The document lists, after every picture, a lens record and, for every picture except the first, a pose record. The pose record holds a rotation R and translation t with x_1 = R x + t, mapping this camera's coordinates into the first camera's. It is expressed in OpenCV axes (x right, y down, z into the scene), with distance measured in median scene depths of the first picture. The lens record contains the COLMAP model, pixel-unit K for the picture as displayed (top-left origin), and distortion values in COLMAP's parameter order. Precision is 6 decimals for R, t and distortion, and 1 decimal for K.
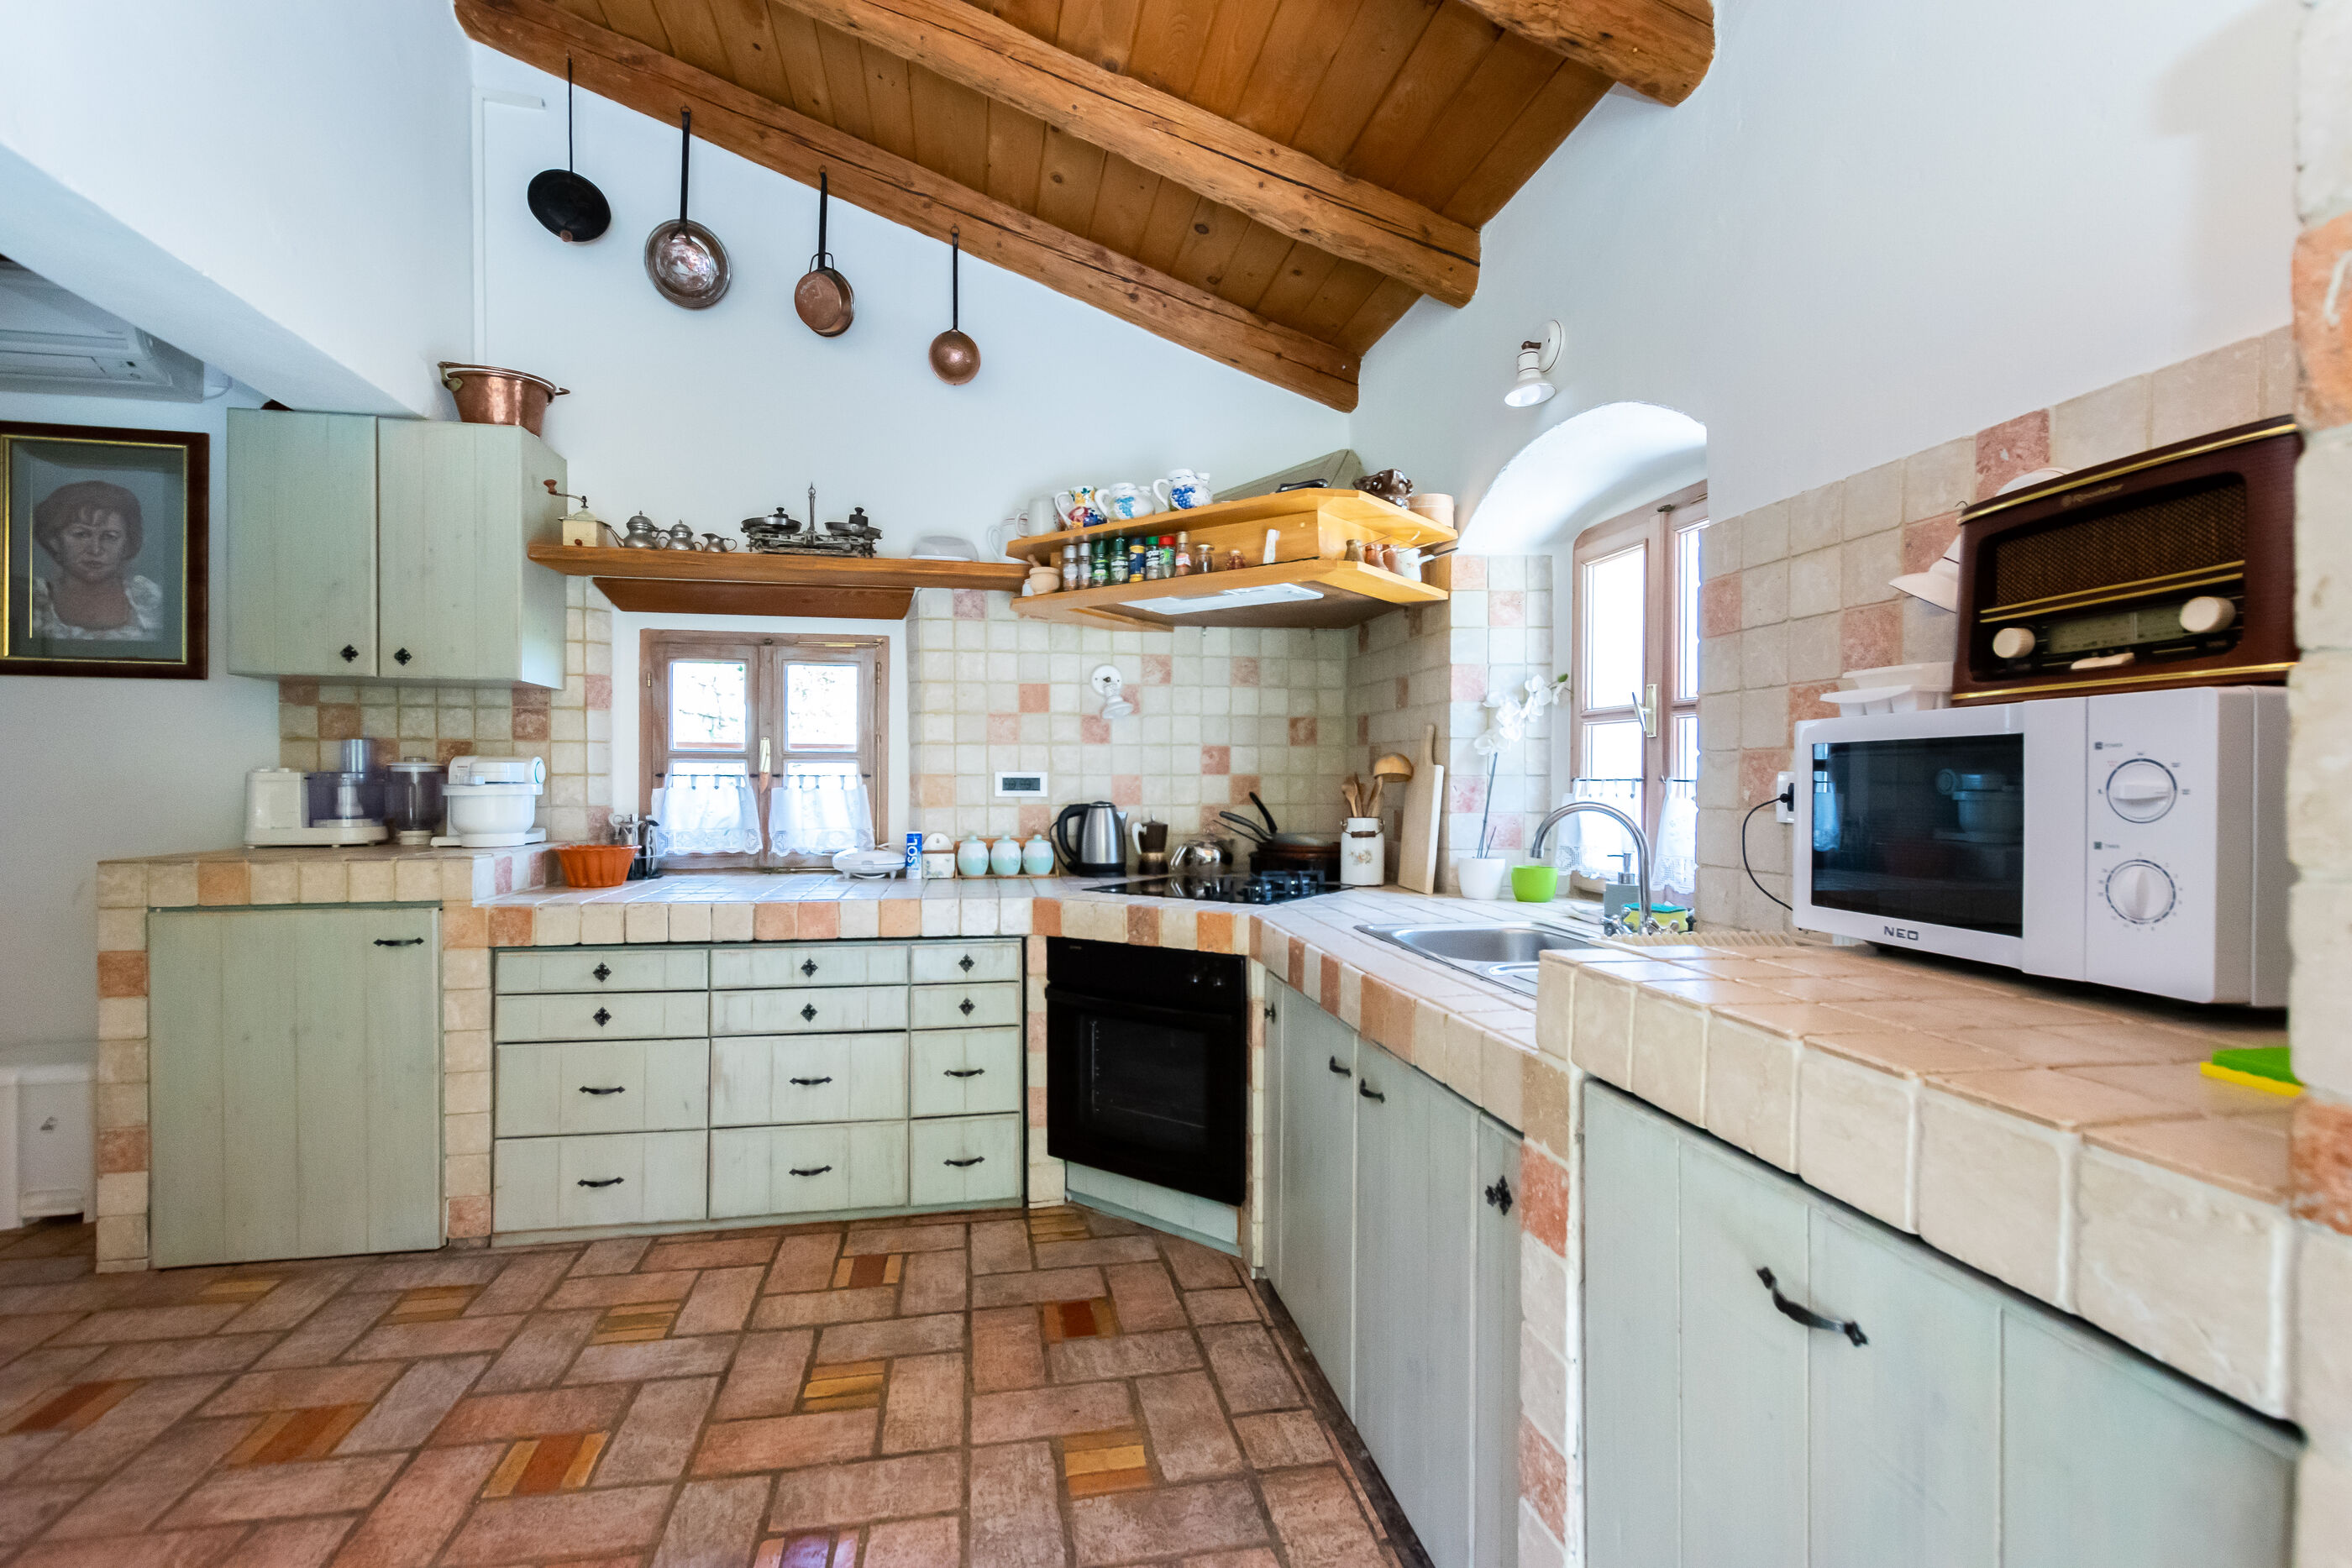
lens RADIAL K [[997.9, 0, 1176.5], [0, 997.9, 781.0], [0, 0, 1]] dist [0.012050, 0.000165]
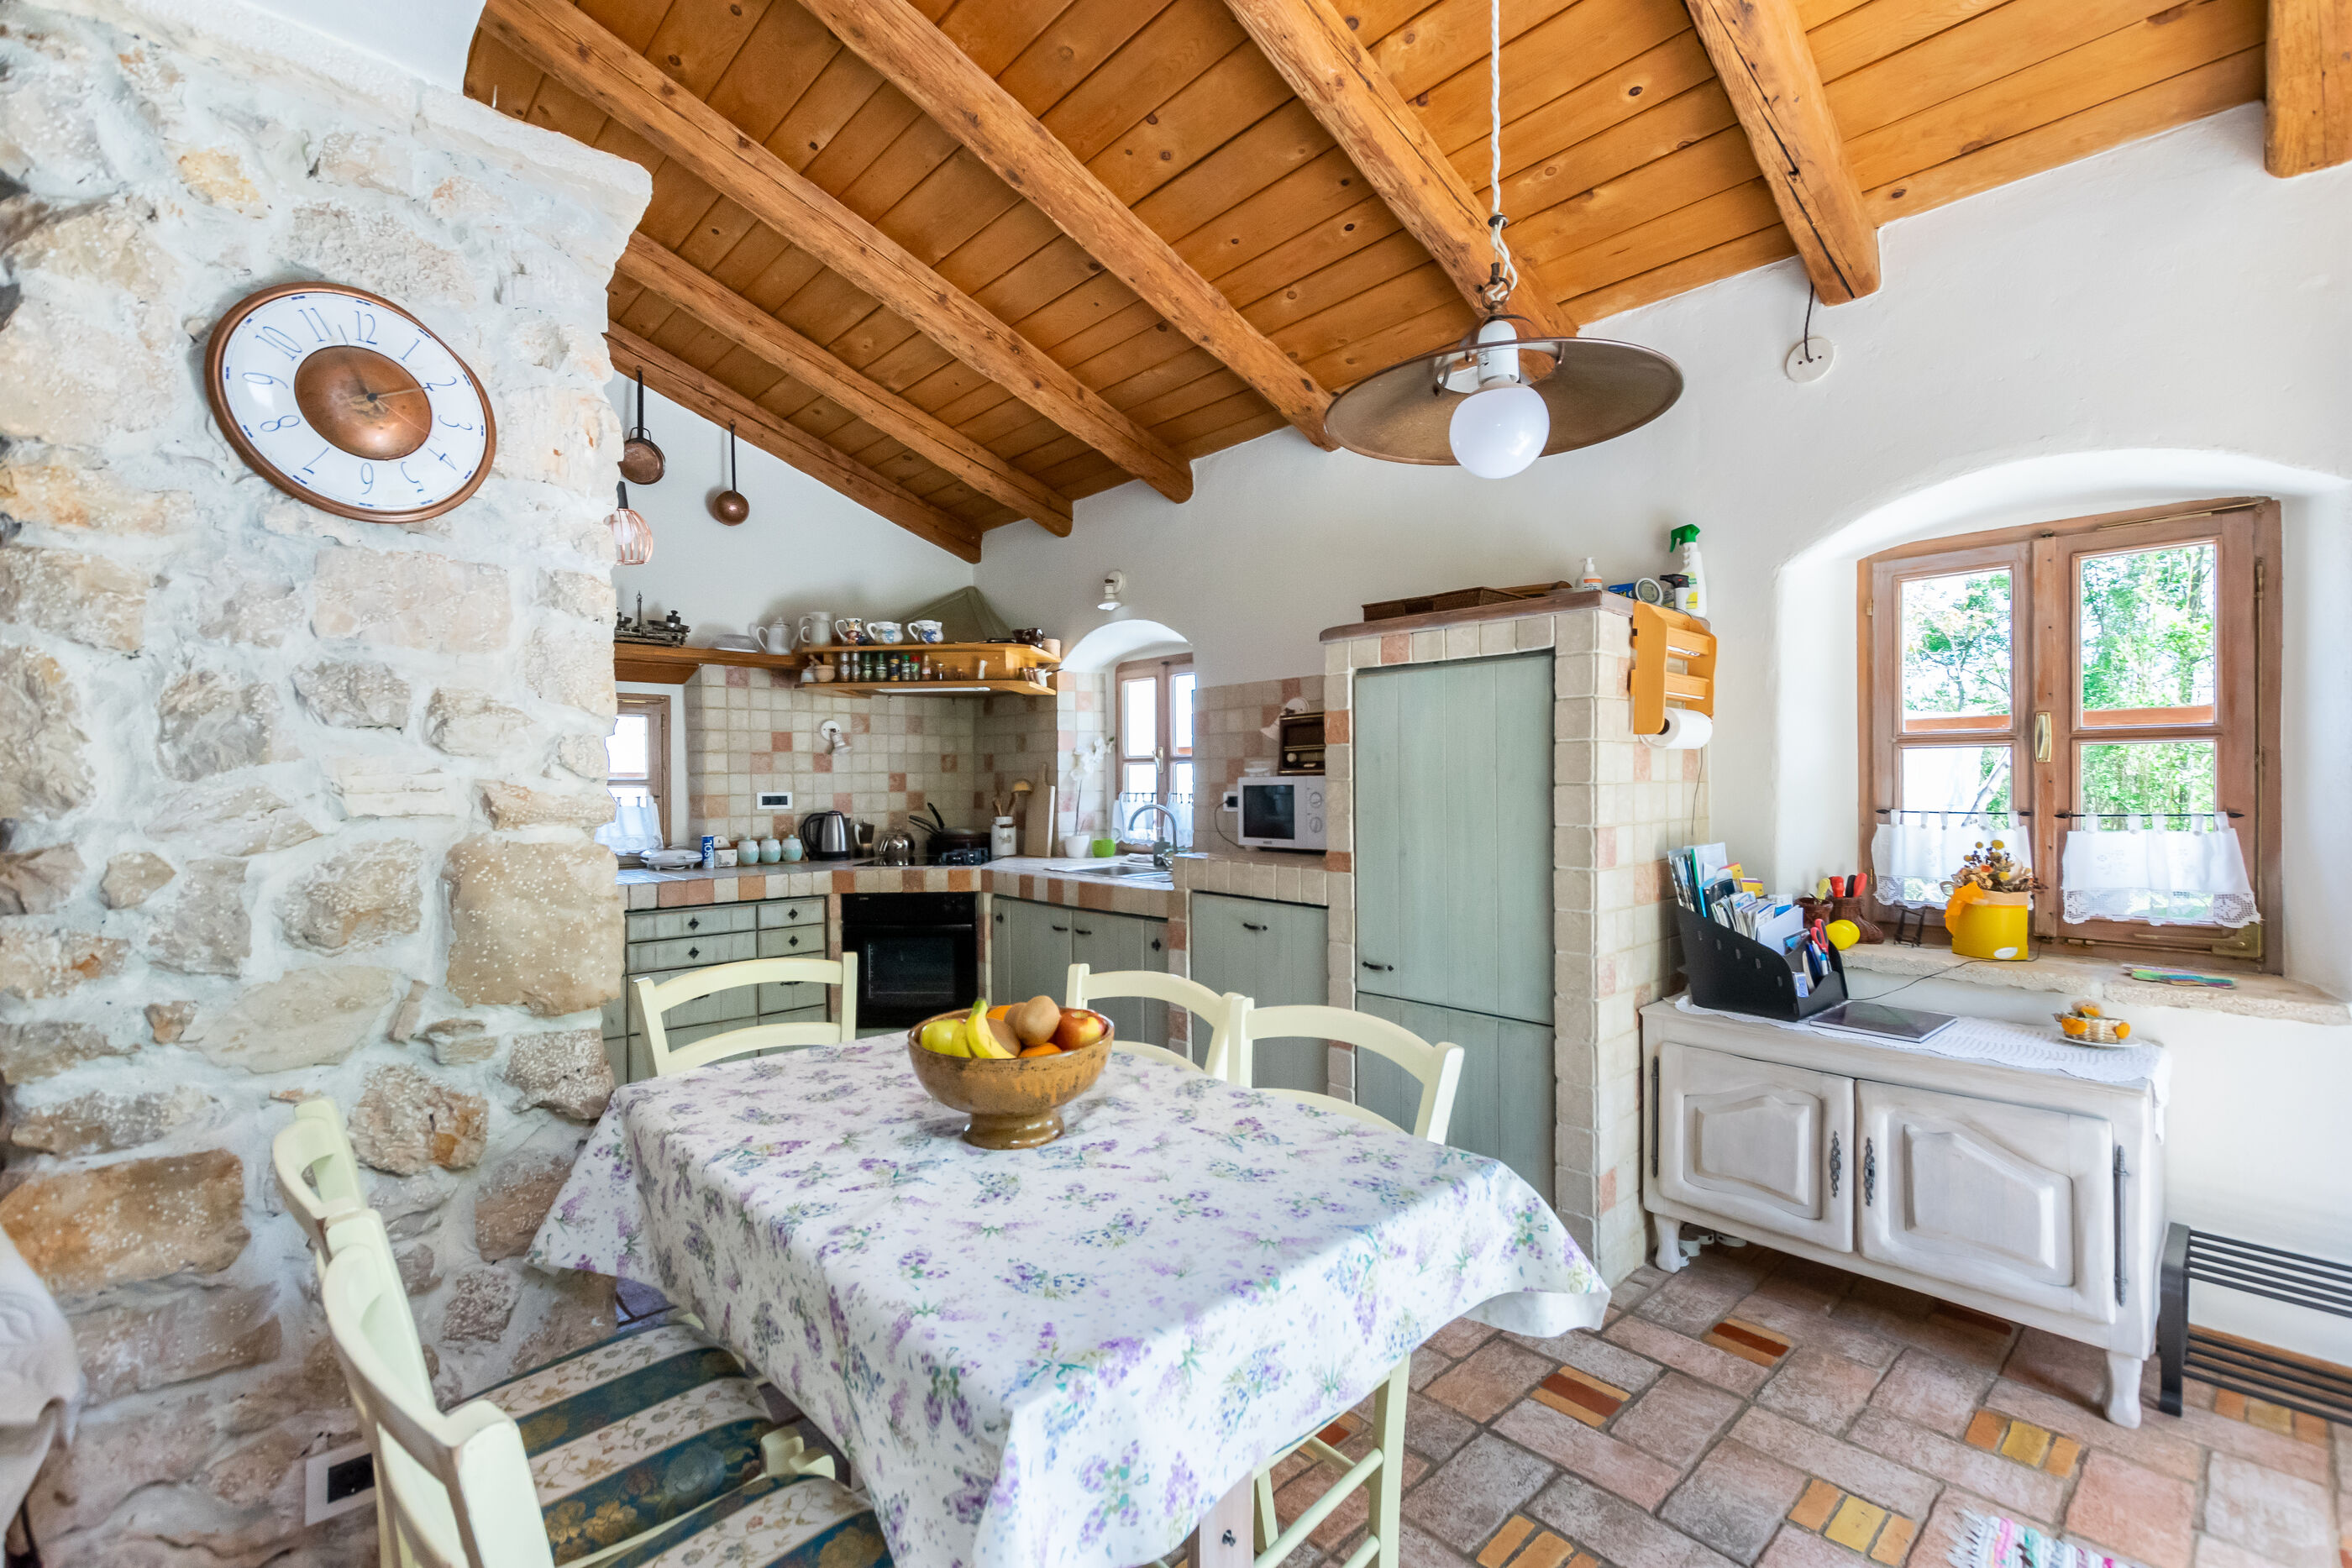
lens RADIAL K [[995.0, 0, 1185.9], [0, 995.0, 770.0], [0, 0, 1]] dist [-0.001298, -0.000306]
pose [[0.836318, -0.003020, 0.548236, -0.512633], [0.009973, 0.999903, -0.009706, -0.024532], [-0.548153, 0.013585, 0.836267, -0.631224]]
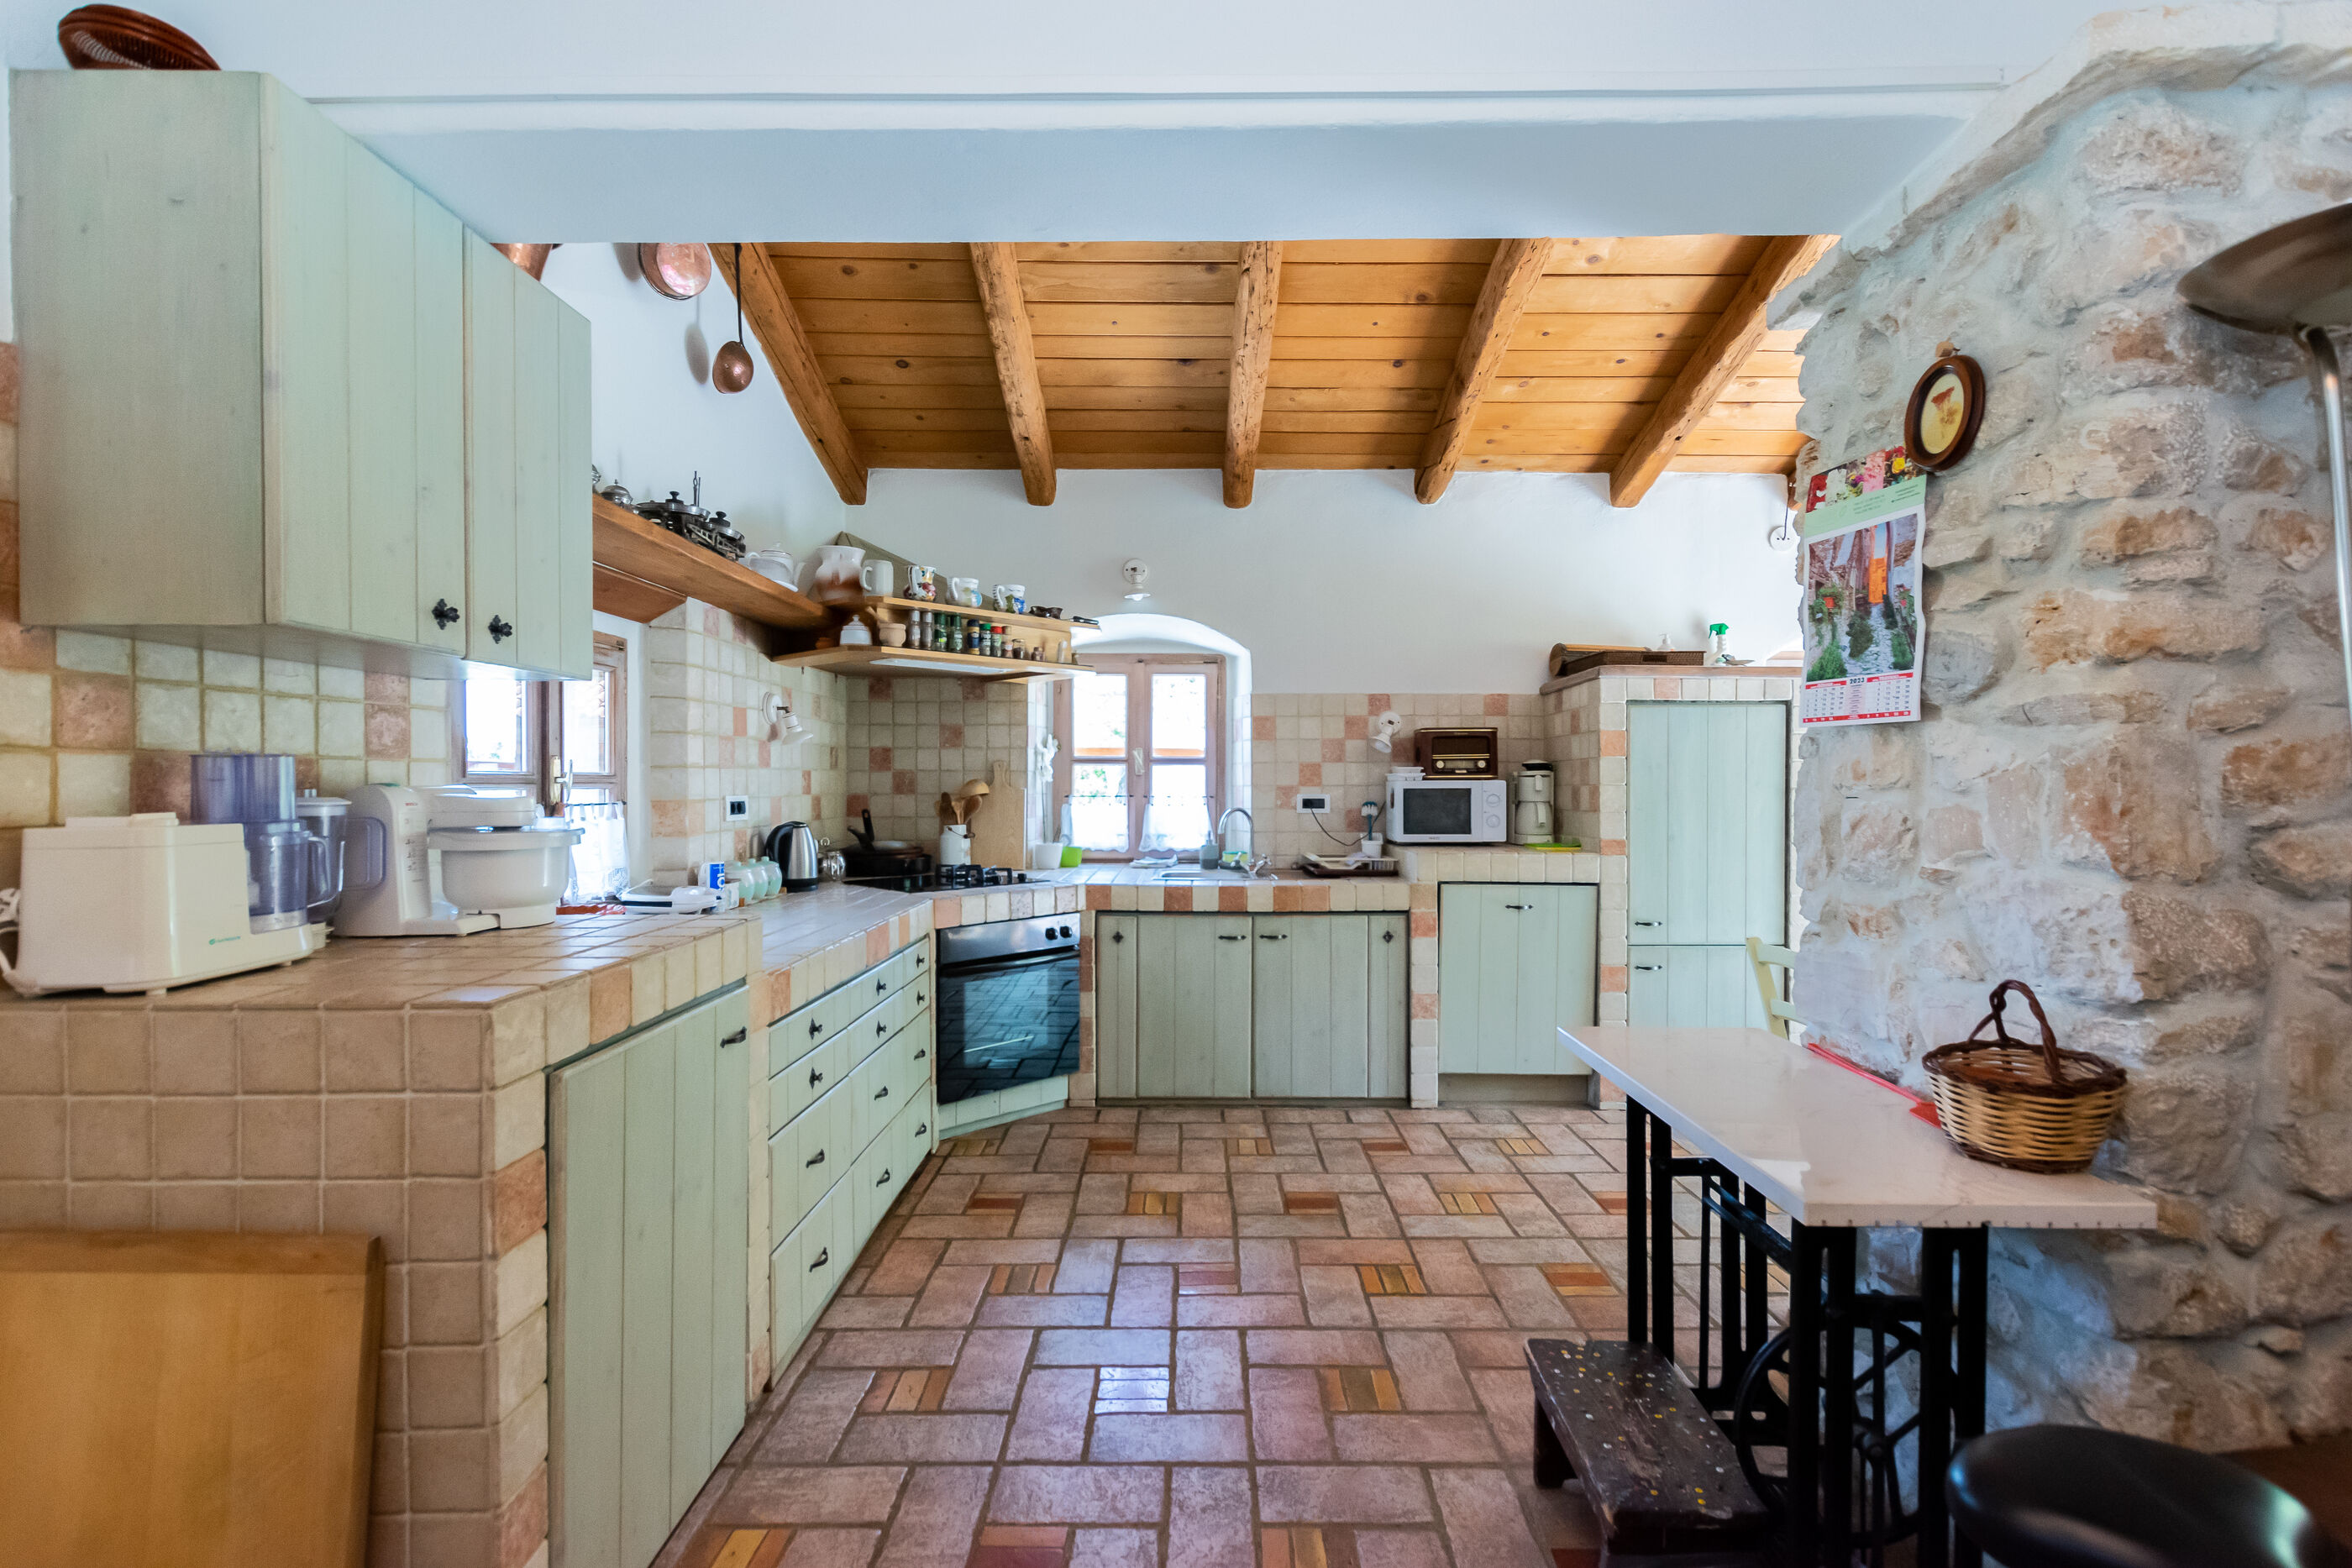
lens RADIAL K [[1045.9, 0, 1189.9], [0, 1045.9, 777.2], [0, 0, 1]] dist [0.002139, 0.000128]
pose [[0.165610, 0.000611, 0.986191, -1.254171], [0.001467, 0.999999, -0.000866, -0.029378], [-0.986190, 0.001590, 0.165608, 0.449591]]
